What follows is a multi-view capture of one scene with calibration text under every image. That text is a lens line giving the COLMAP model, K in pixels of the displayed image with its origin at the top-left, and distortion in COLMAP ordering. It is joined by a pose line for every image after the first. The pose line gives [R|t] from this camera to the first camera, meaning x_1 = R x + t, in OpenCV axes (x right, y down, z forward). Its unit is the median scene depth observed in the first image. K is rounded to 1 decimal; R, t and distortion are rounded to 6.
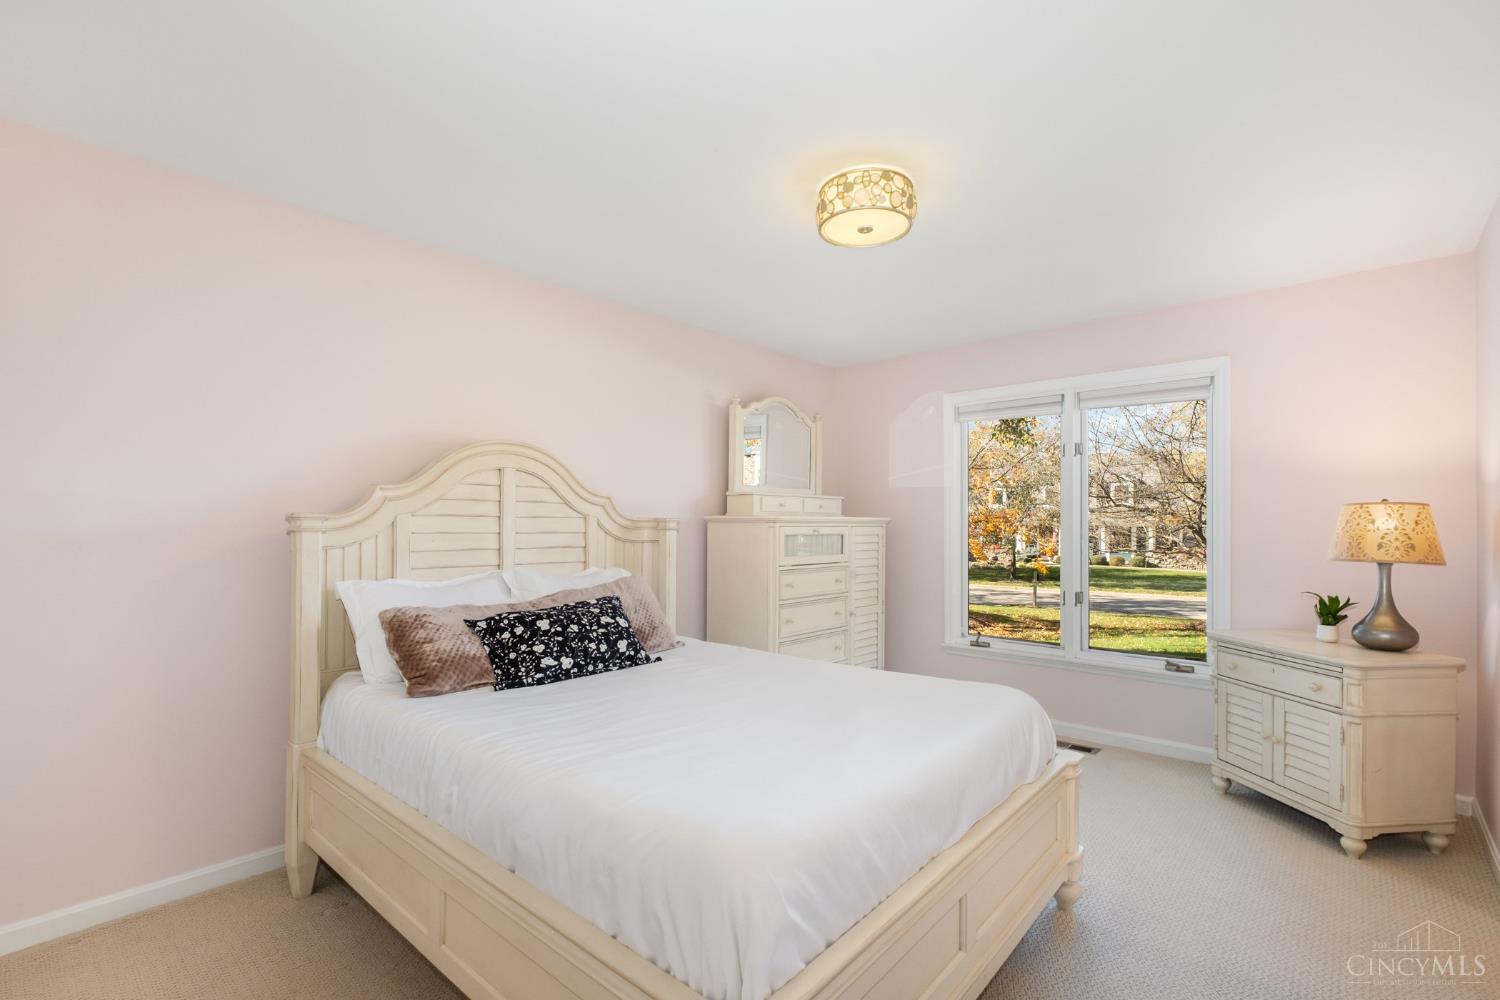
lens RADIAL K [[670.0, 0, 752.6], [0, 670.0, 518.9], [0, 0, 1]] dist [-0.000439, -0.000025]
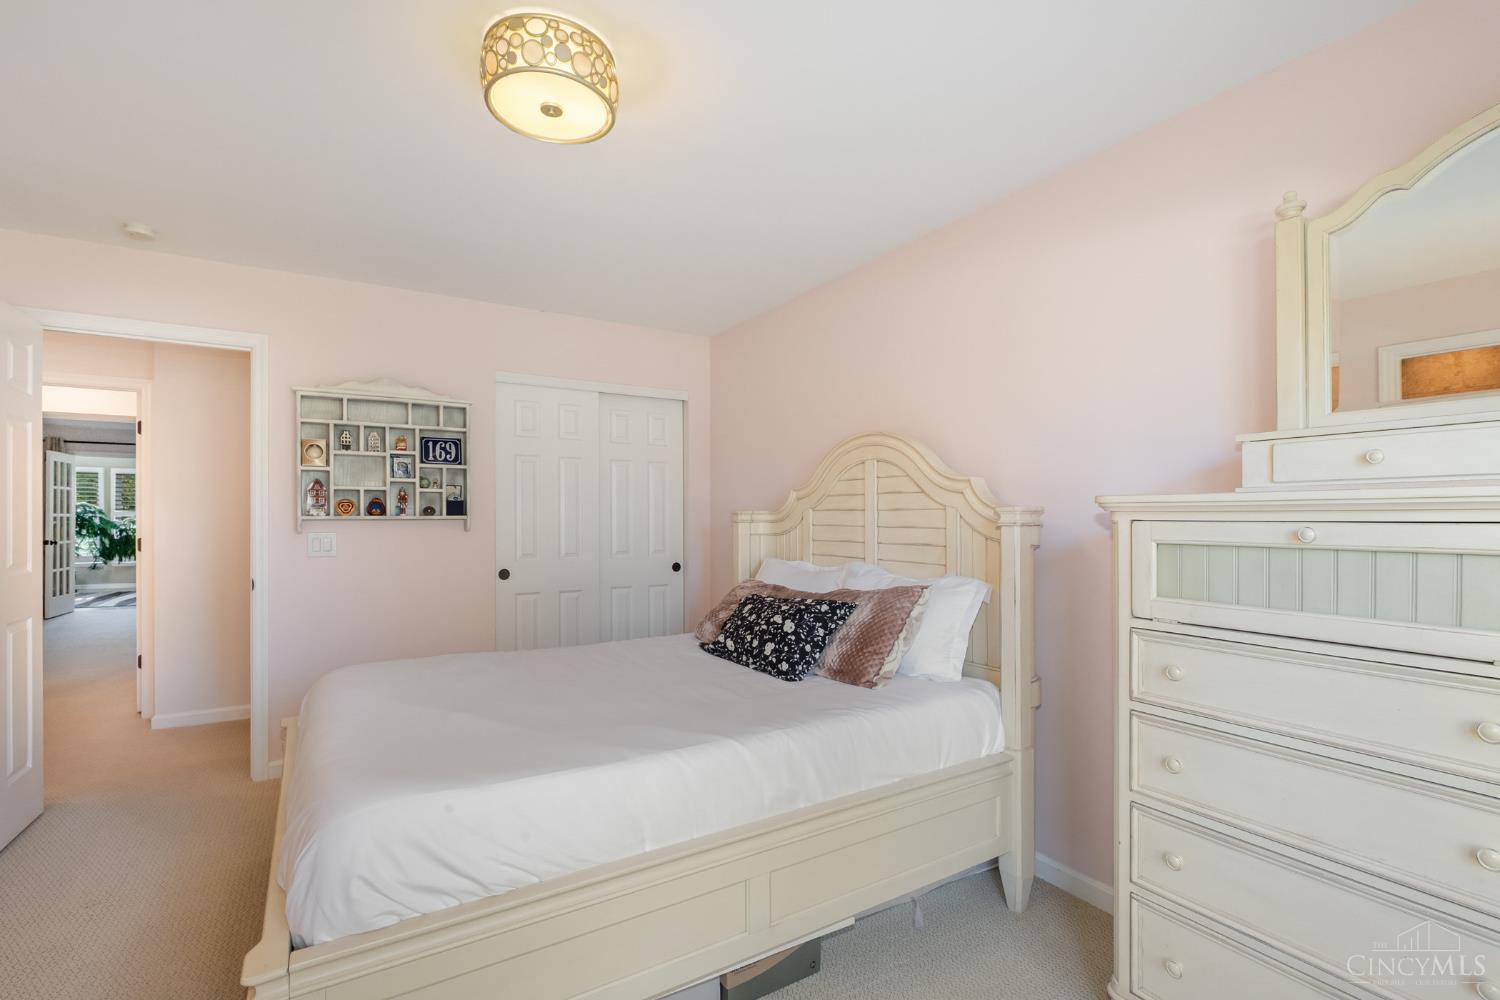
lens RADIAL K [[693.6, 0, 747.9], [0, 693.6, 527.9], [0, 0, 1]] dist [-0.000085, -0.000014]
pose [[-0.296515, 0.005724, -0.955011, 0.718038], [0.000238, 0.999982, 0.005920, 0.018910], [0.955028, 0.001528, -0.296511, 1.252428]]
